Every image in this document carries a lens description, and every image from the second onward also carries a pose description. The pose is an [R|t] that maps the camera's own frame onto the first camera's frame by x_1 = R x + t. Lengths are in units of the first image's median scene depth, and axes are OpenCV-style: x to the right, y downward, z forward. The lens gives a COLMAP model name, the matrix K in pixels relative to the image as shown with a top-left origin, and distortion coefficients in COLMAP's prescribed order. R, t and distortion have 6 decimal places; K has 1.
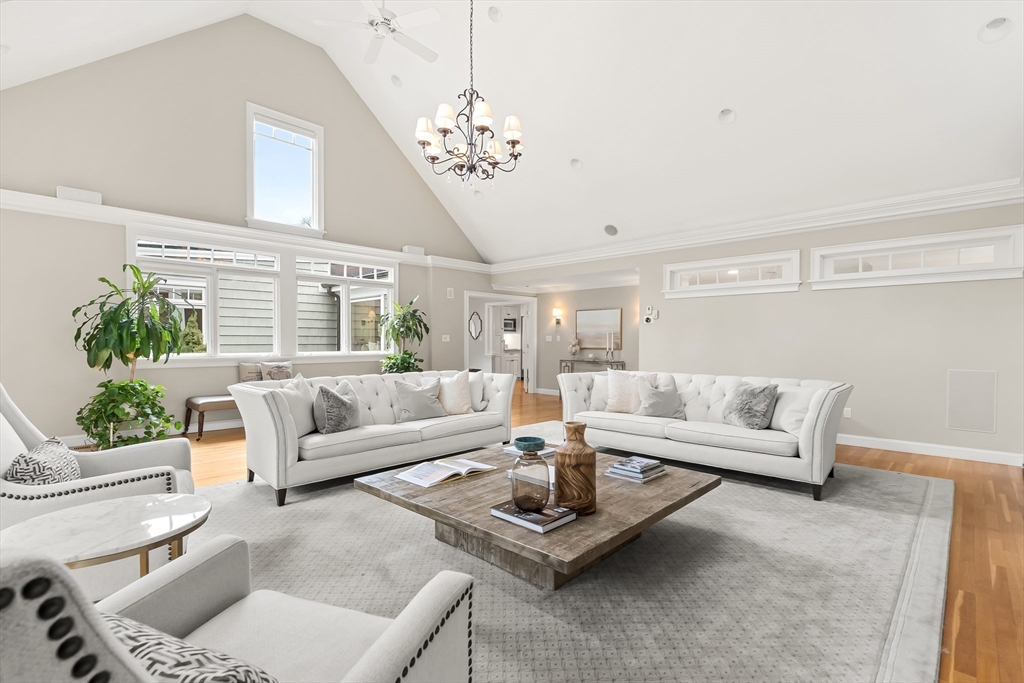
lens RADIAL K [[483.7, 0, 512.0], [0, 483.7, 341.5], [0, 0, 1]] dist [0.002506, 0.000277]
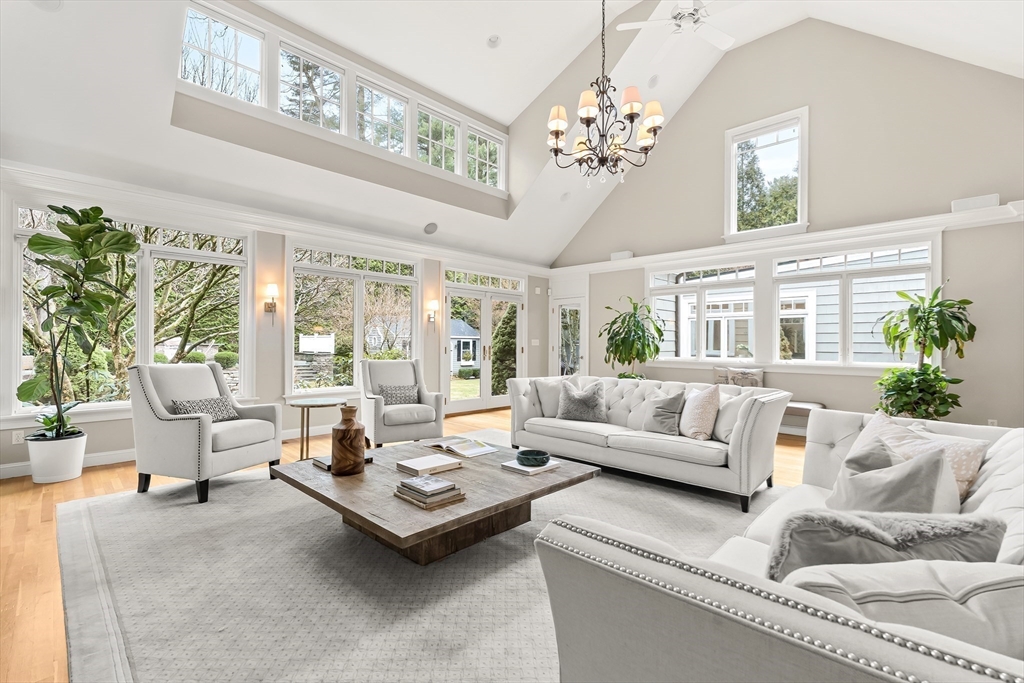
lens RADIAL K [[461.2, 0, 510.5], [0, 461.2, 338.0], [0, 0, 1]] dist [-0.003556, 0.000057]
pose [[-0.013620, -0.016474, -0.999772, 0.483022], [-0.010062, 0.999816, -0.016337, -0.000830], [0.999857, 0.009837, -0.013784, 0.508159]]
